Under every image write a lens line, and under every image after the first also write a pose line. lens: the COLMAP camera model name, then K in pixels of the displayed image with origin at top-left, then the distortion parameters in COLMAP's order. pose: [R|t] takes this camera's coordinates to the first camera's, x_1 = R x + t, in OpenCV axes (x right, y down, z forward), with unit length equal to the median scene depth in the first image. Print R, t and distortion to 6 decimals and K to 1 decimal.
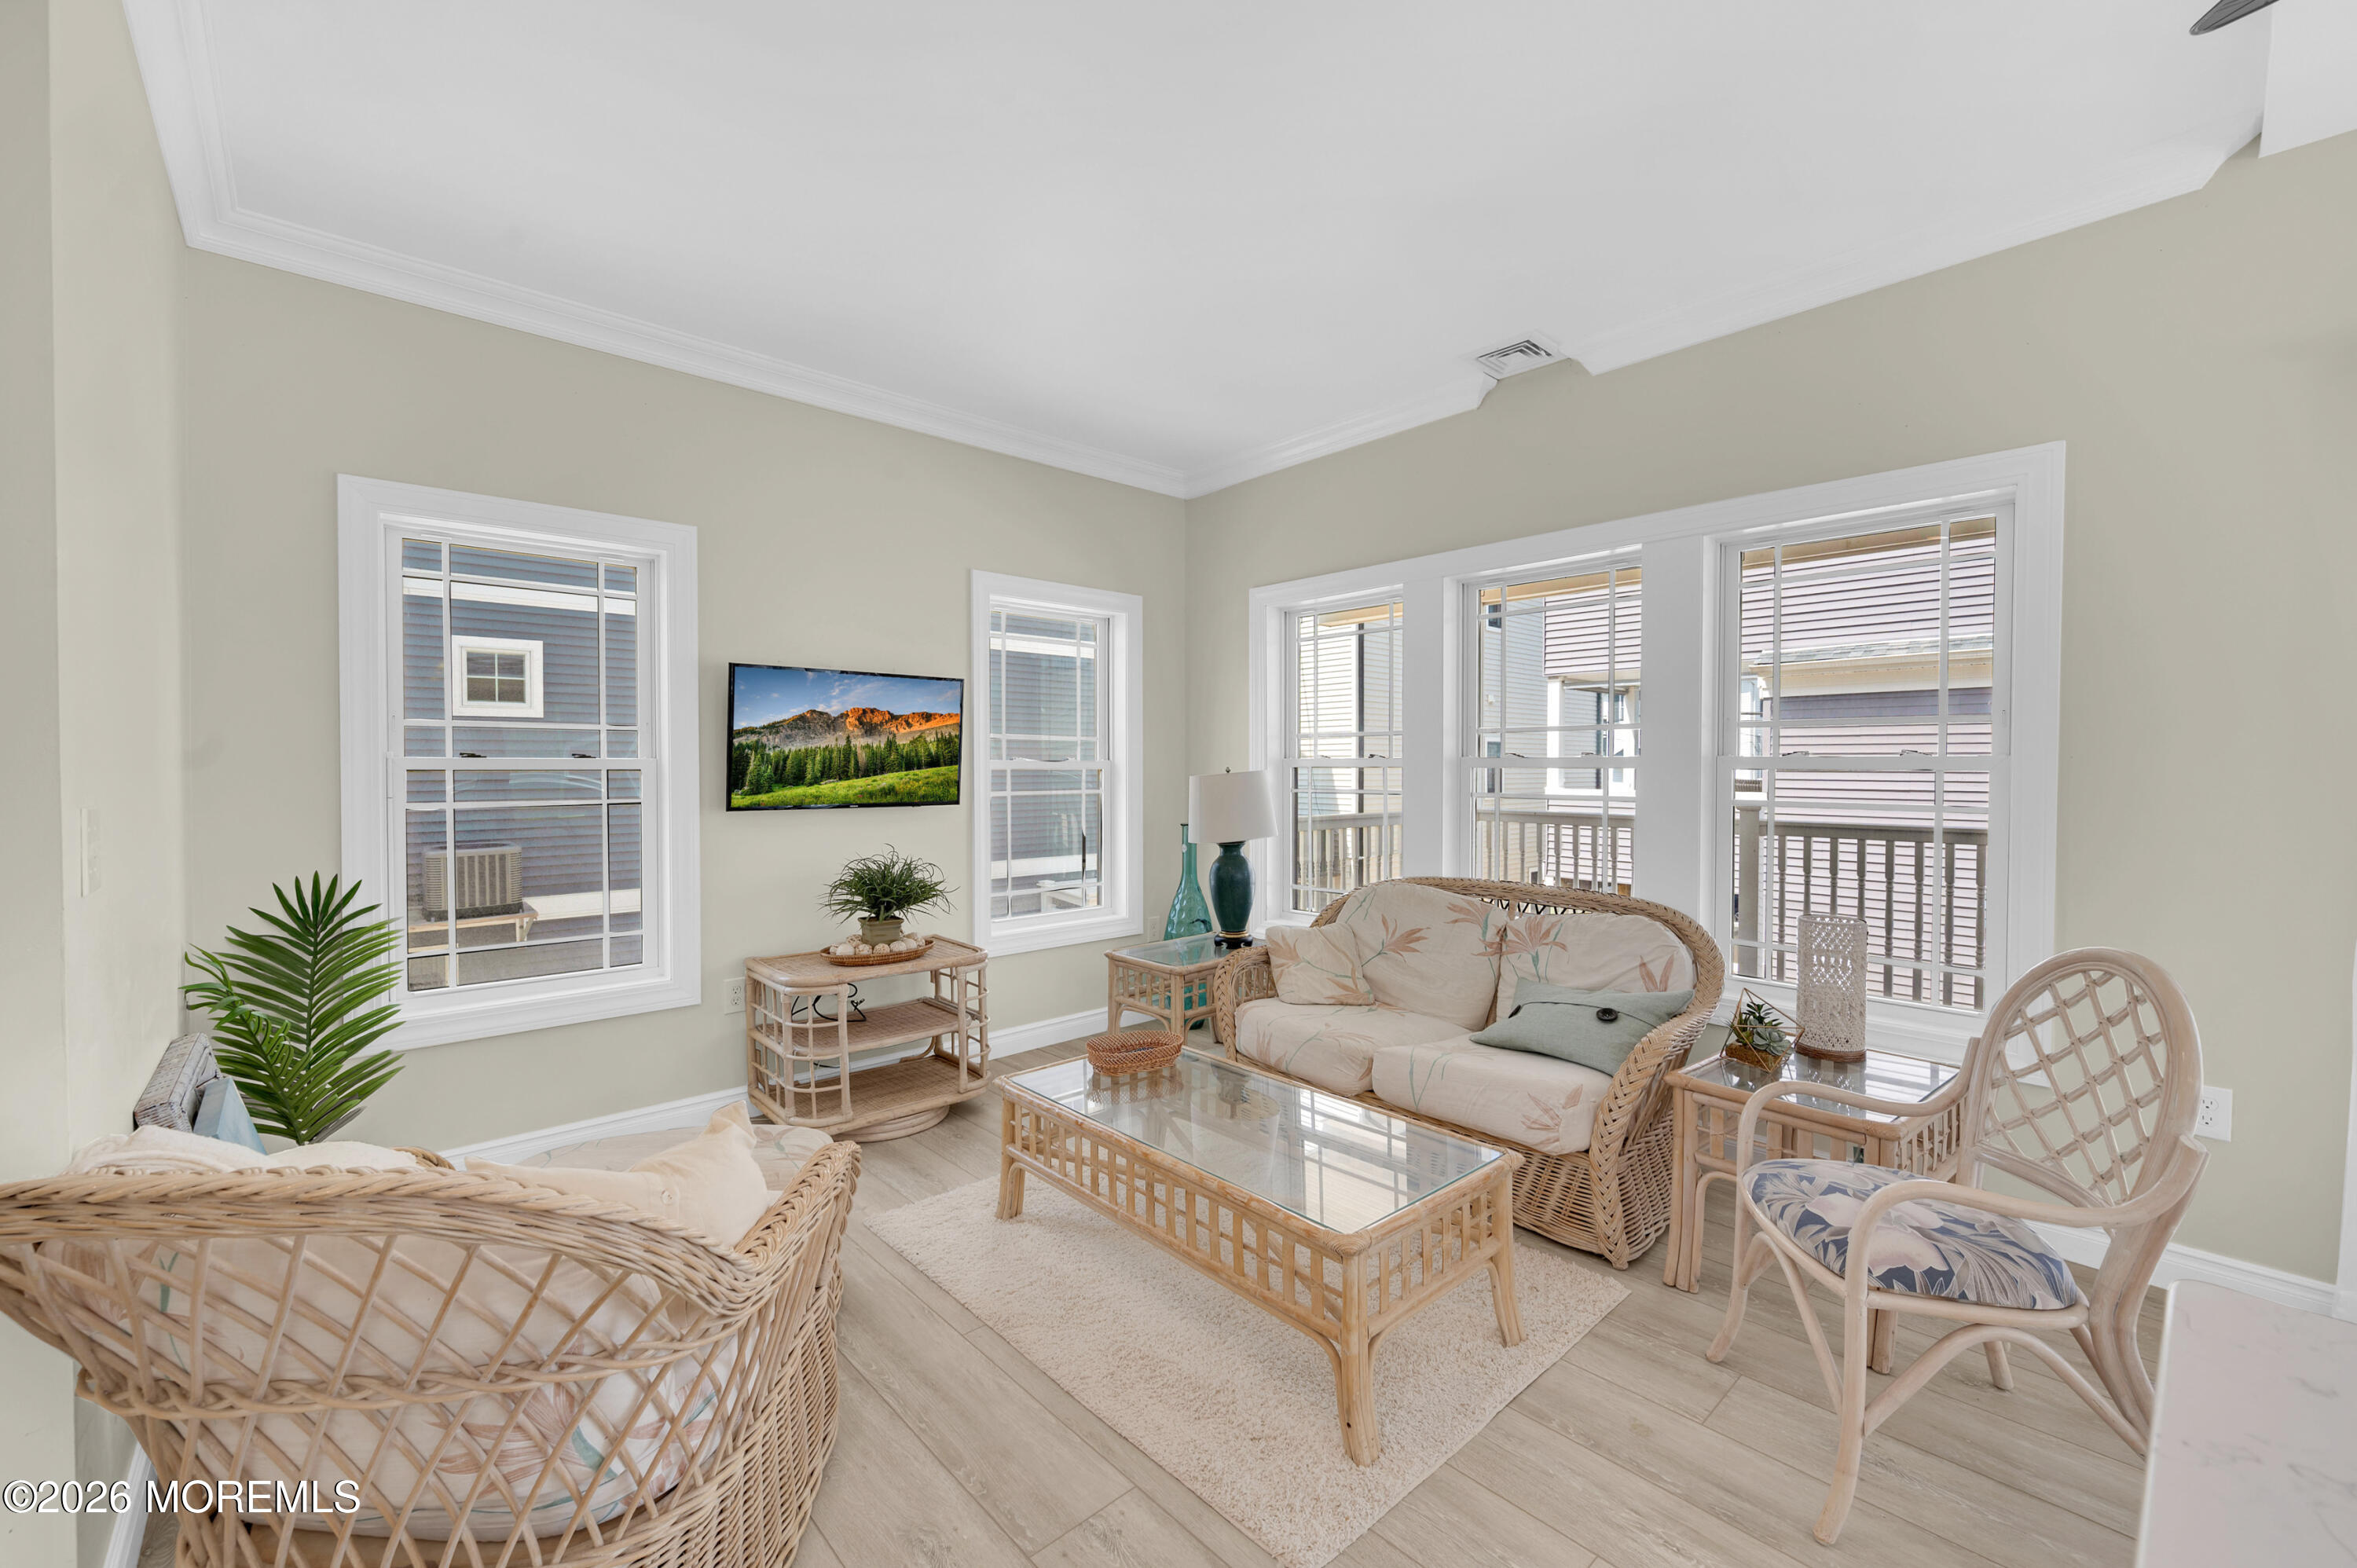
lens RADIAL K [[973.5, 0, 1178.2], [0, 973.5, 776.6], [0, 0, 1]] dist [0.001880, 0.000195]
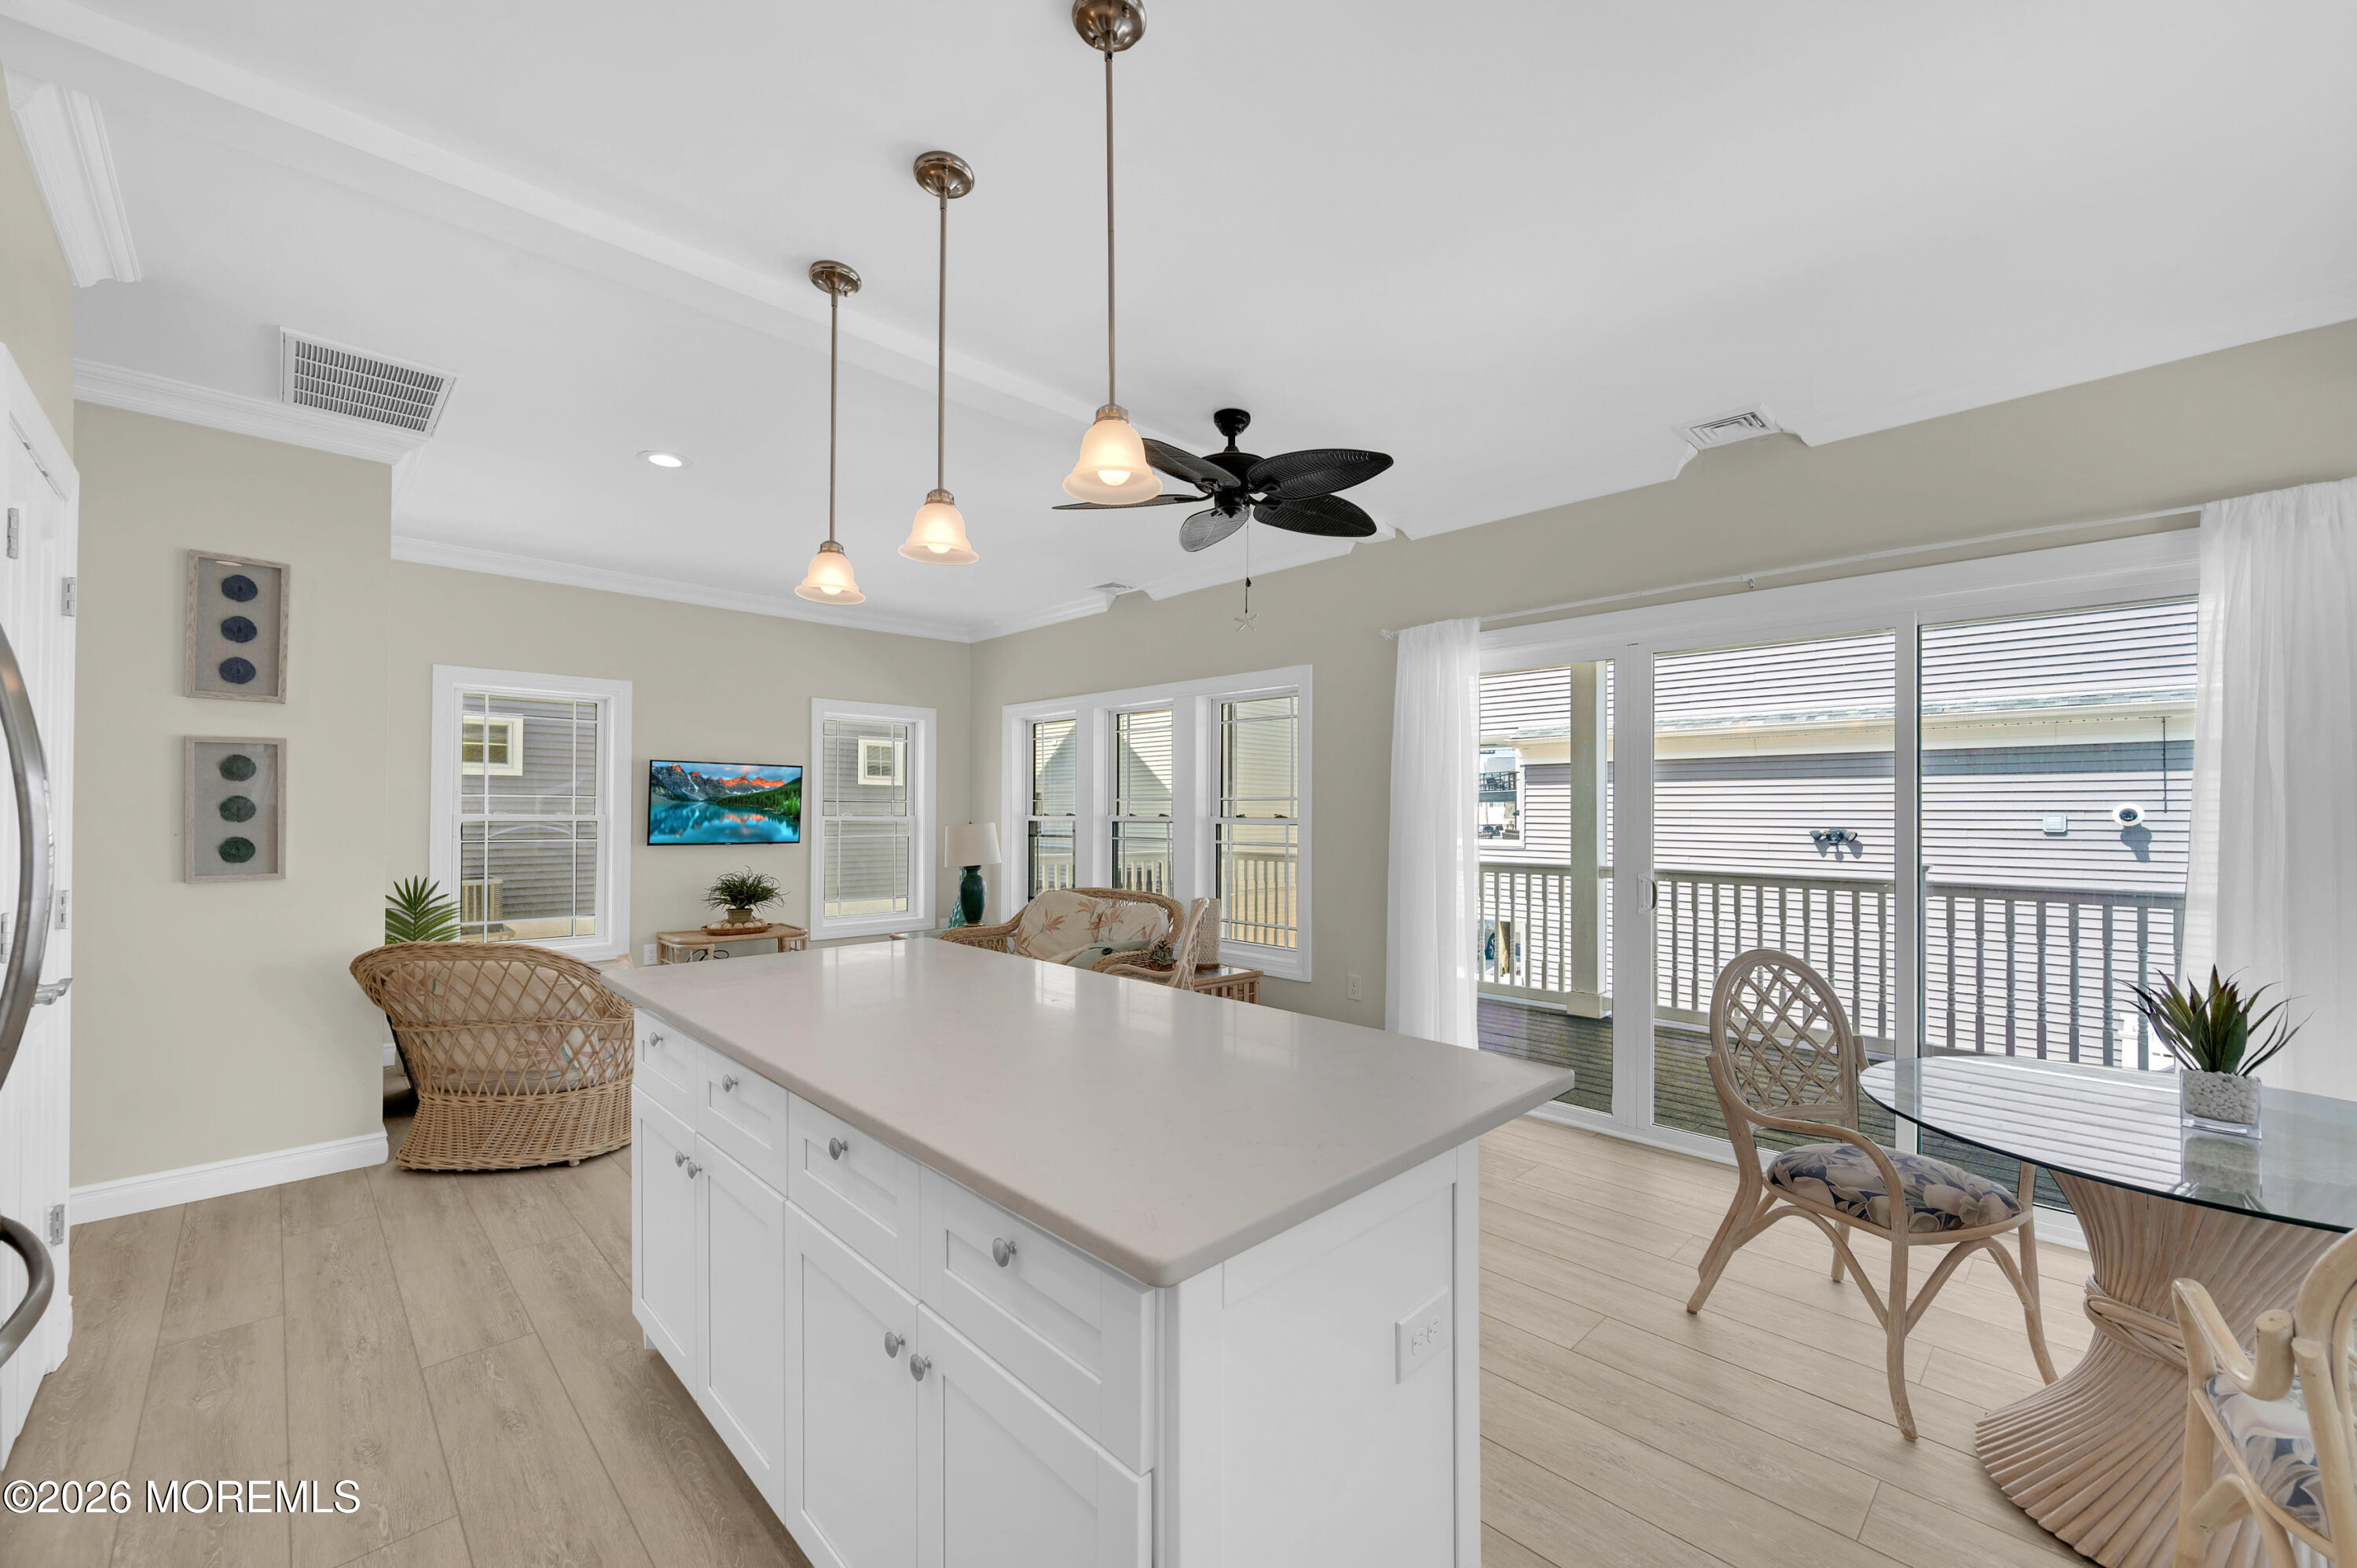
lens RADIAL K [[943.1, 0, 1184.5], [0, 943.1, 800.4], [0, 0, 1]] dist [0.003505, -0.000560]
pose [[0.999017, 0.006374, 0.043862, 0.391661], [-0.005243, 0.999652, -0.025851, -0.005810], [-0.044011, 0.025595, 0.998703, -0.676385]]
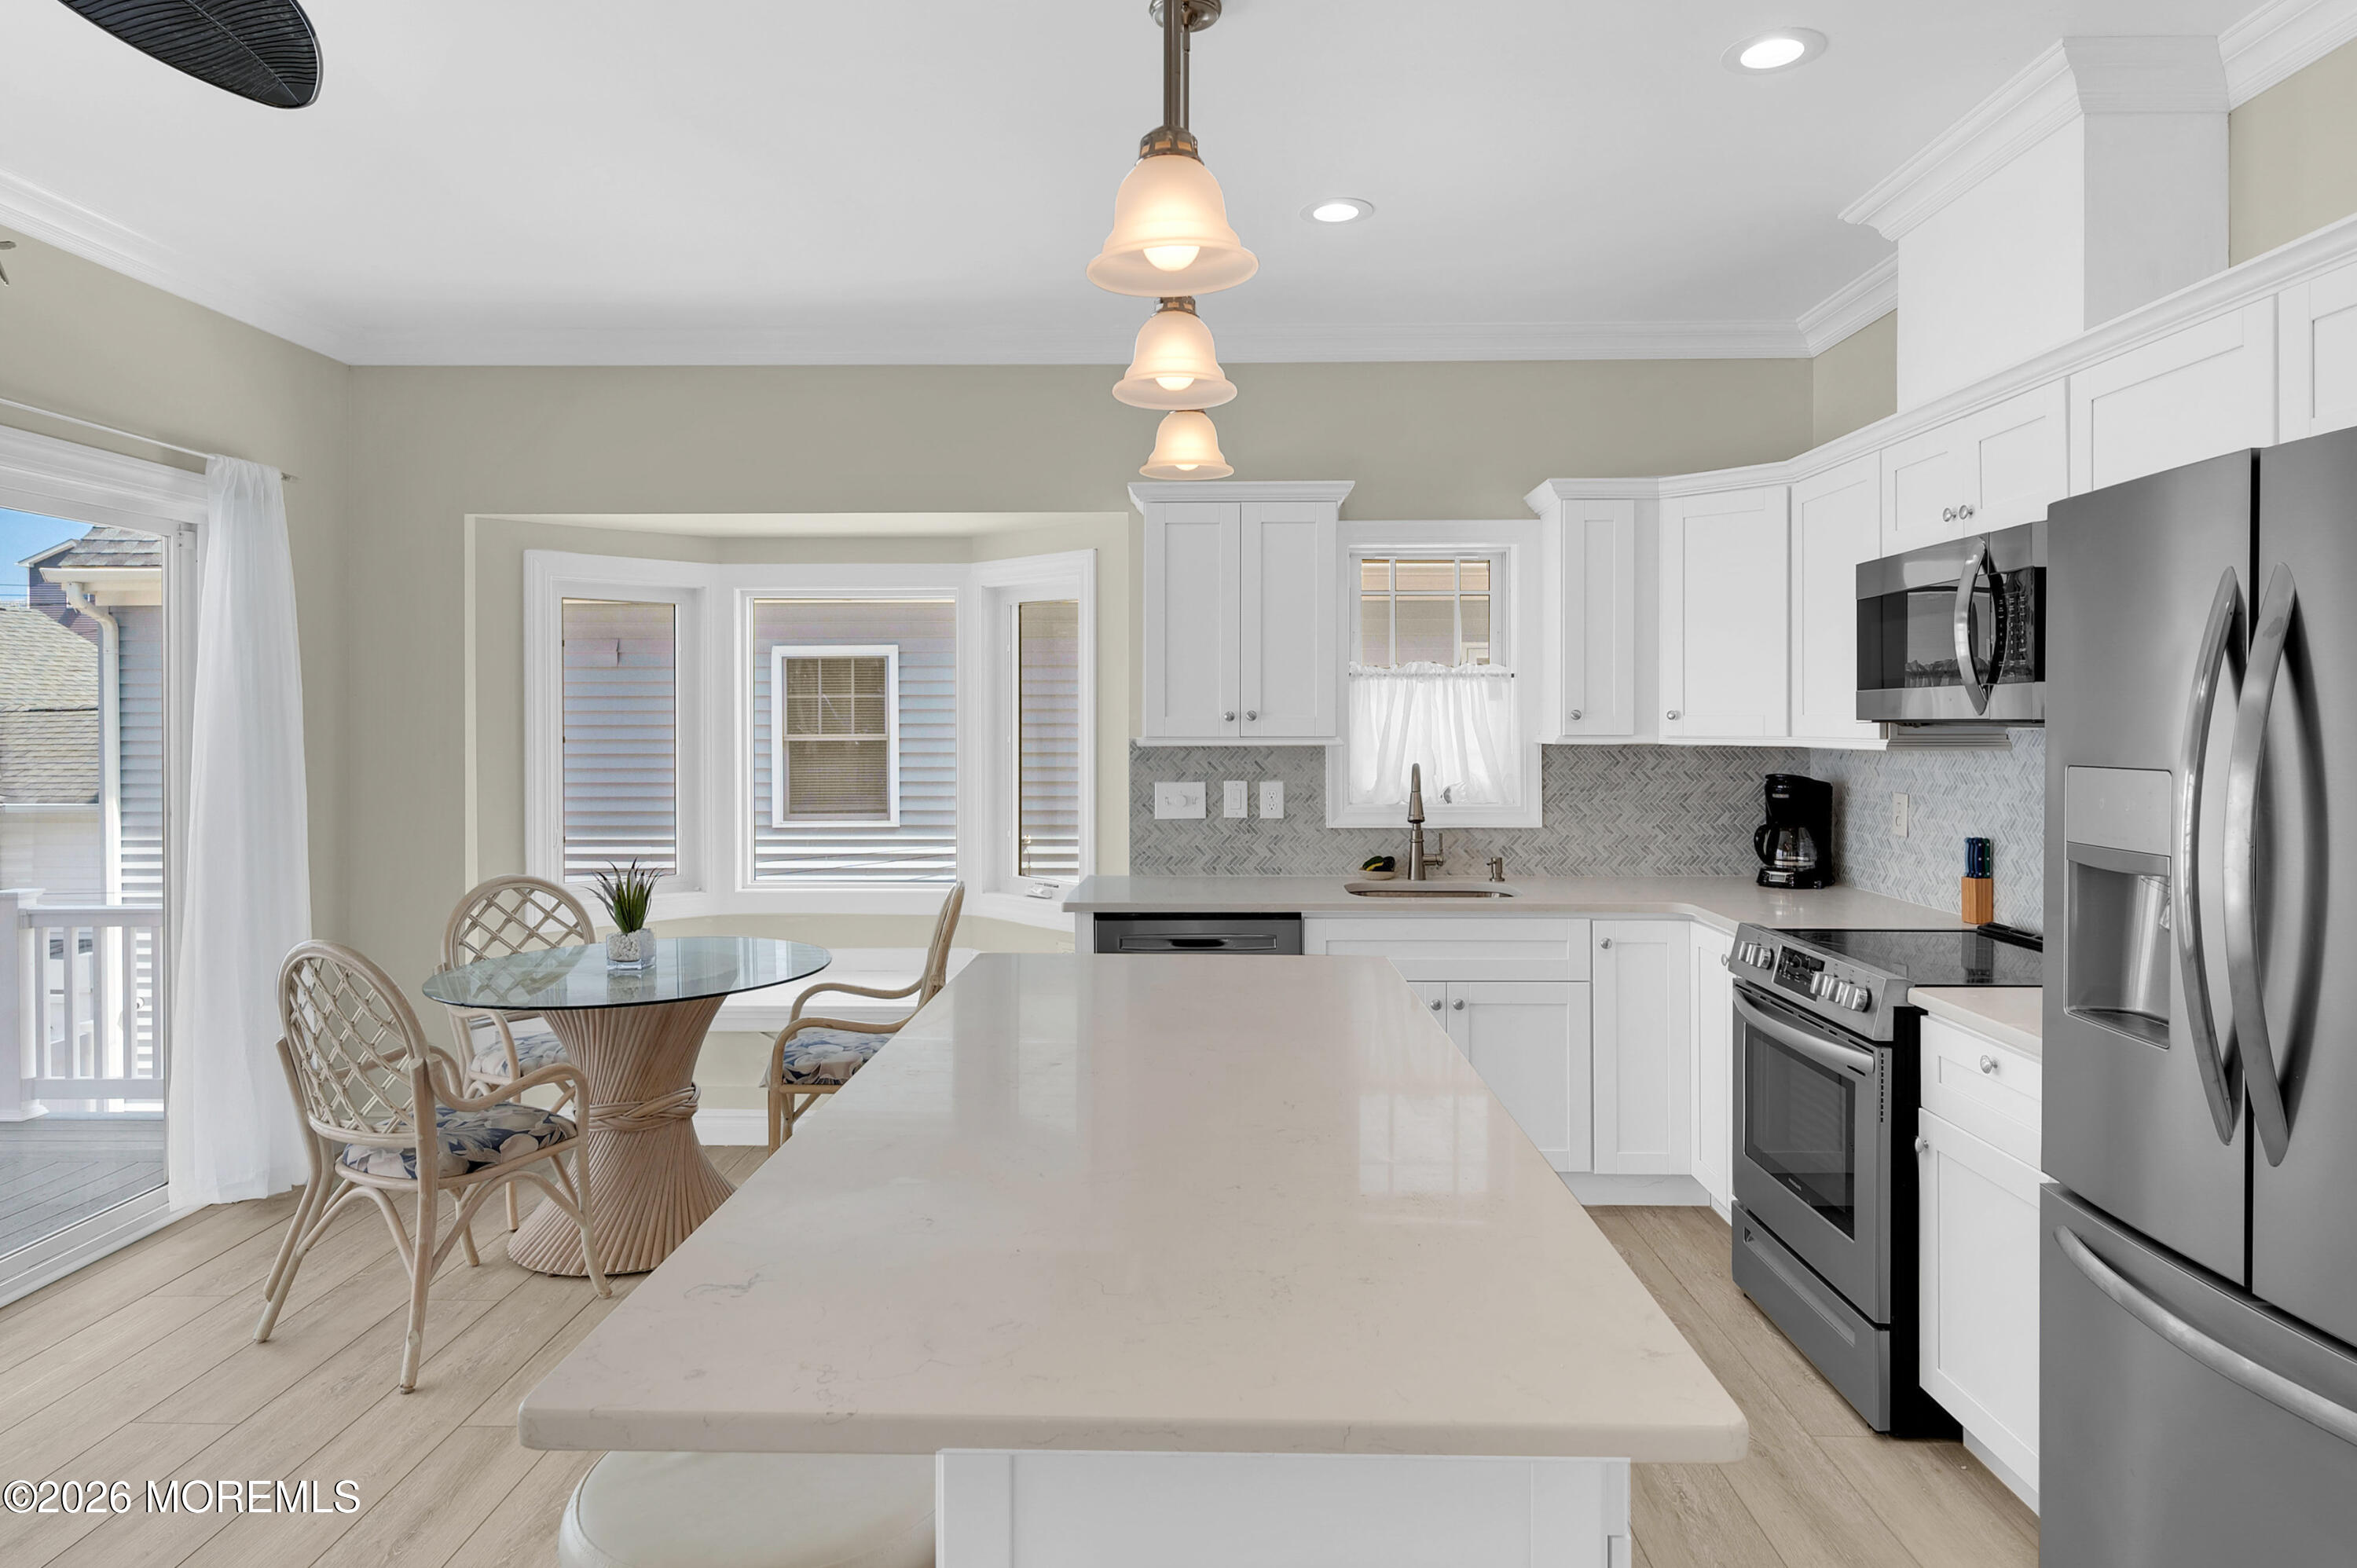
lens RADIAL K [[1382.3, 0, 1187.9], [0, 1382.3, 718.5], [0, 0, 1]] dist [0.014427, -0.005331]
pose [[-0.736823, 0.002975, 0.676079, -0.121362], [0.011929, 0.999892, 0.008601, -0.048940], [-0.675980, 0.014403, -0.736779, 0.333817]]
